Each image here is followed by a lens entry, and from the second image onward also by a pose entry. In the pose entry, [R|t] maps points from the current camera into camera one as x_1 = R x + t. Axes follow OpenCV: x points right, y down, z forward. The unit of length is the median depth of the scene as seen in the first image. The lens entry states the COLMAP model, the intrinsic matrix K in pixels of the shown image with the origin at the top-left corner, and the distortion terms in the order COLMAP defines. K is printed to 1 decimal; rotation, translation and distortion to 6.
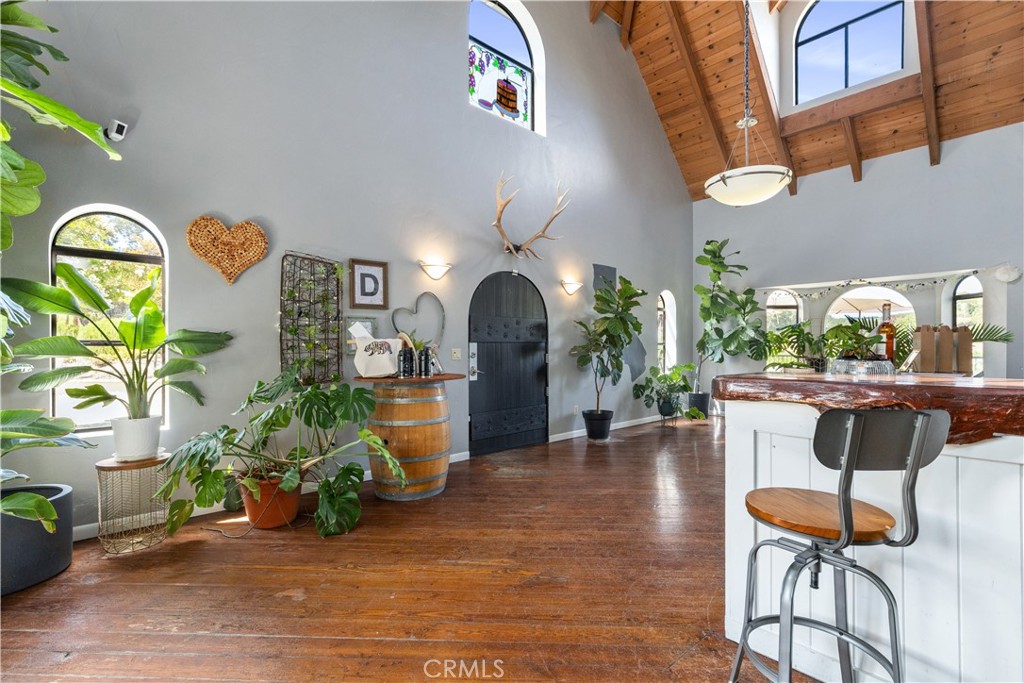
lens RADIAL K [[465.4, 0, 510.6], [0, 465.4, 345.5], [0, 0, 1]] dist [0.005817, -0.001569]
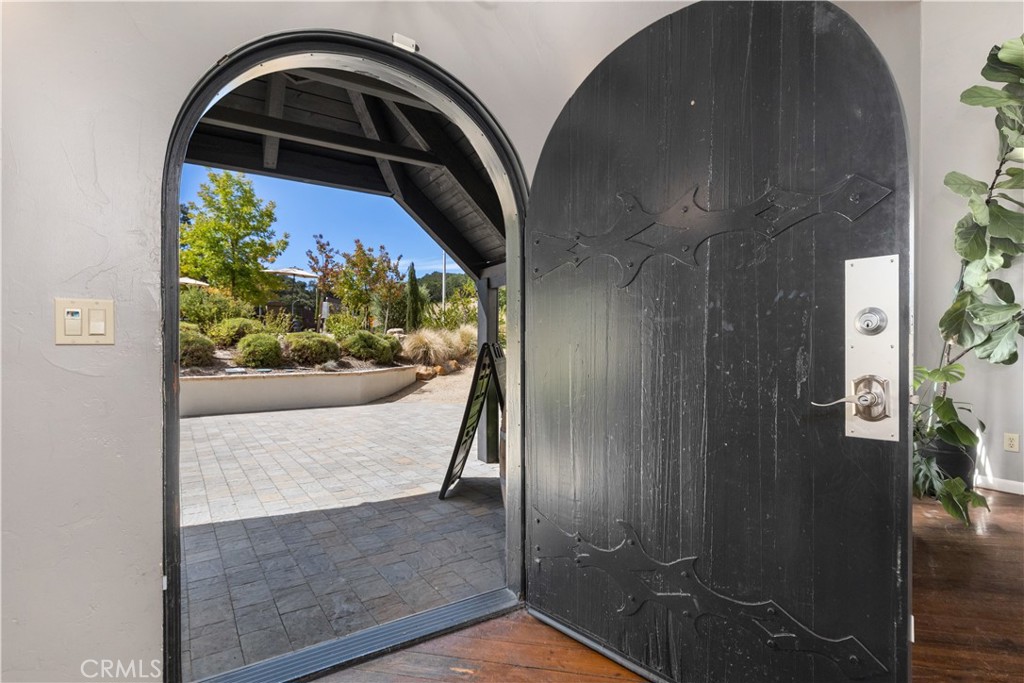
lens RADIAL K [[518.0, 0, 517.4], [0, 518.0, 348.9], [0, 0, 1]] dist [-0.002922, -0.000195]
pose [[0.988384, 0.005501, -0.151879, 0.110594], [-0.003203, 0.999877, 0.015369, 0.021160], [0.151945, -0.014704, 0.988280, 0.571814]]
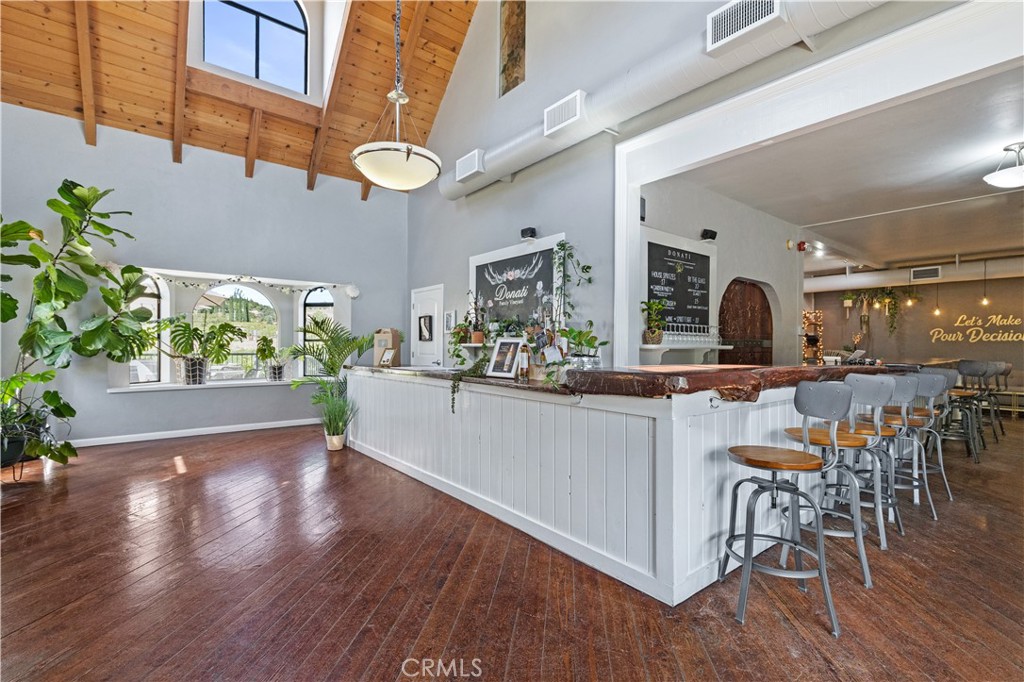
lens RADIAL K [[465.4, 0, 509.4], [0, 465.4, 343.9], [0, 0, 1]] dist [0.005817, -0.001569]
pose [[0.069313, 0.007690, 0.997565, -0.197313], [-0.008556, 0.999938, -0.007114, 0.002115], [-0.997558, -0.008042, 0.069374, 0.378979]]
